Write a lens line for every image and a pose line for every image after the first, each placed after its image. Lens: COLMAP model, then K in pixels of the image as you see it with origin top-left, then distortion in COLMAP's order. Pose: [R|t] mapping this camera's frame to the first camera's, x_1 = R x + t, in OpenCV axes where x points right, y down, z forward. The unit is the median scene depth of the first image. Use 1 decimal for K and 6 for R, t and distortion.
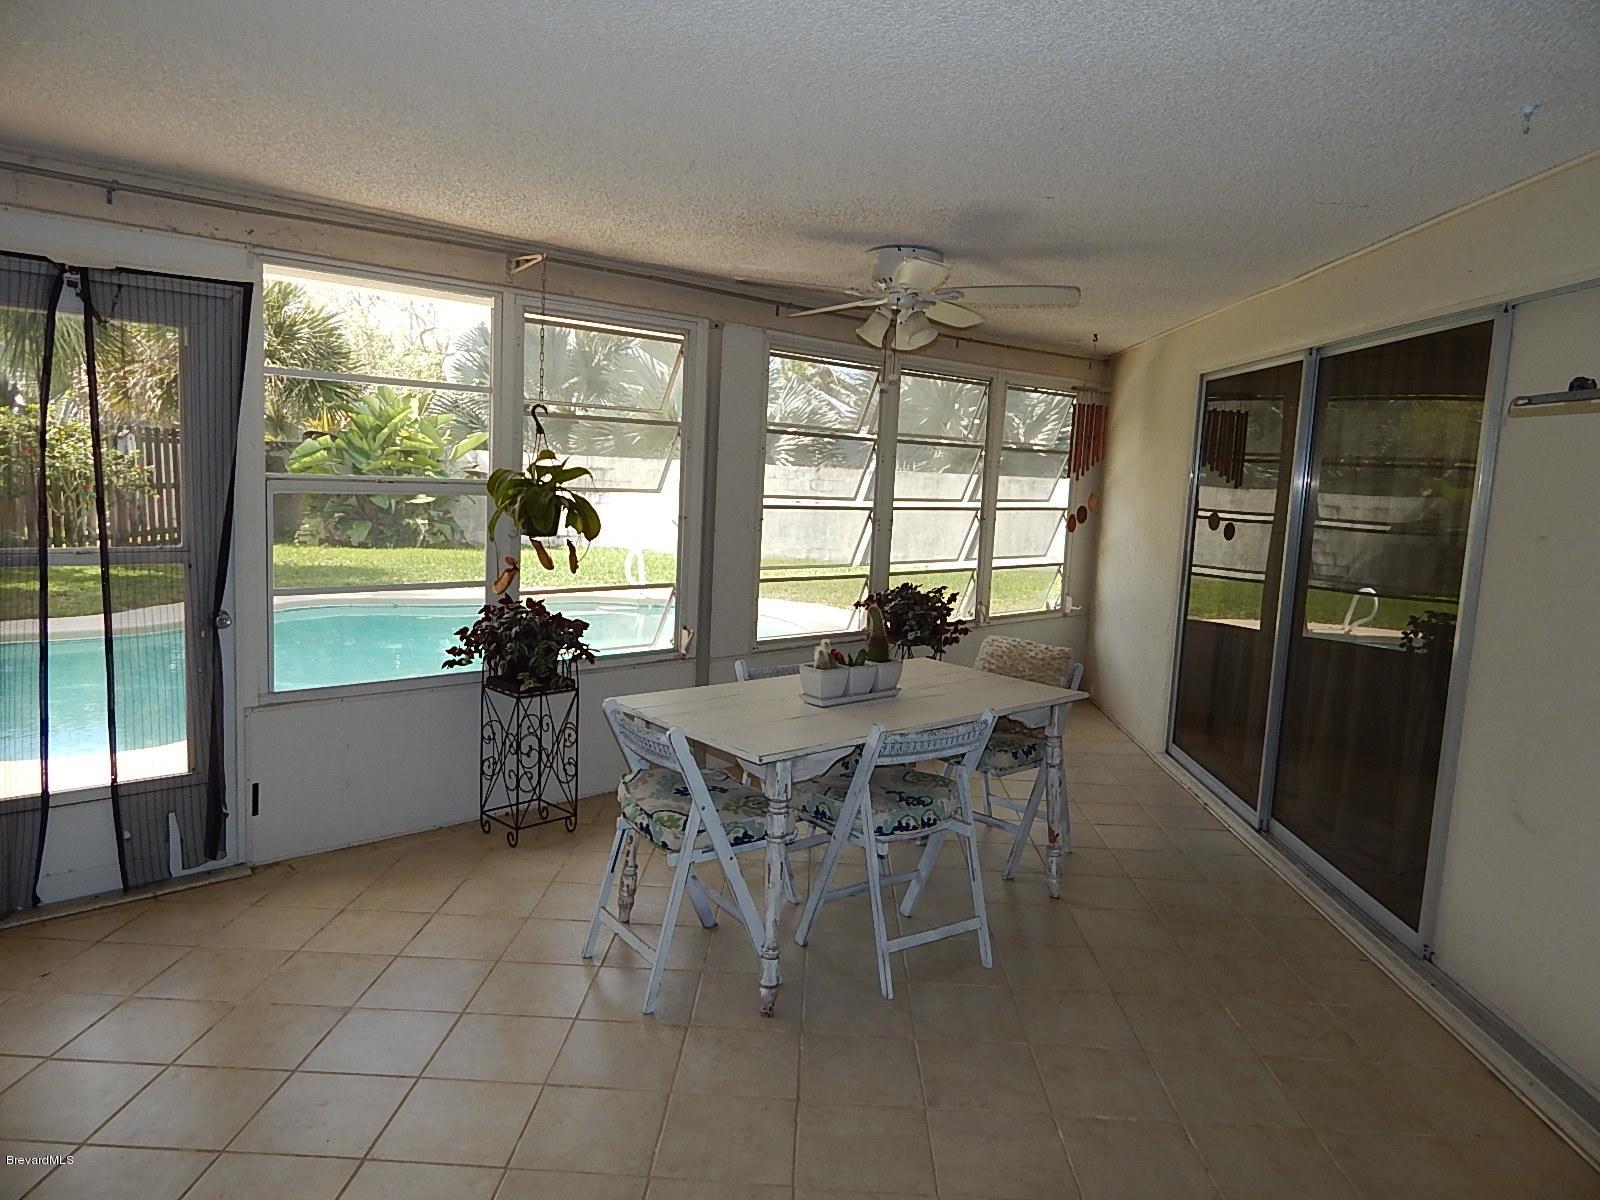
lens RADIAL K [[1059.7, 0, 797.9], [0, 1059.7, 593.4], [0, 0, 1]] dist [0.012202, -0.005565]
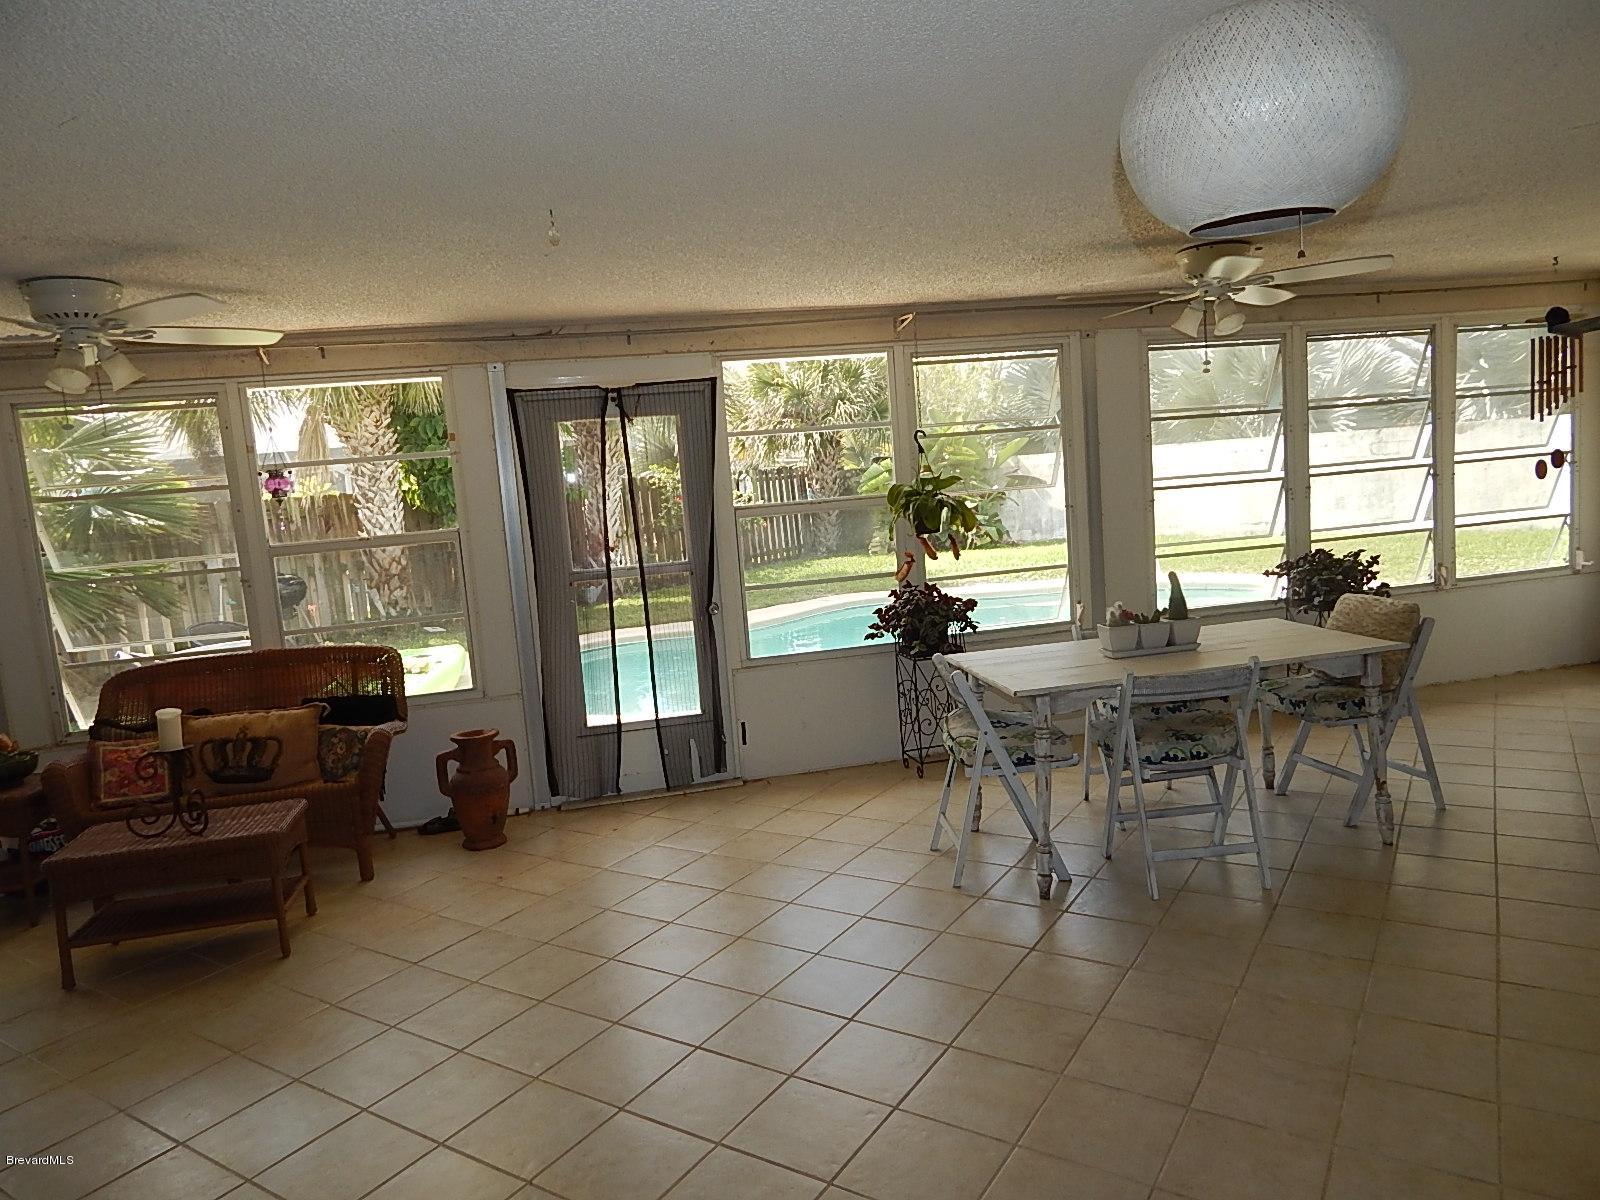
lens RADIAL K [[1059.7, 0, 798.5], [0, 1059.7, 597.4], [0, 0, 1]] dist [0.012202, -0.005565]
pose [[0.849216, -0.049932, -0.525680, 0.286189], [0.053835, 0.998519, -0.007876, 0.023675], [0.525295, -0.021611, 0.850646, -0.157867]]
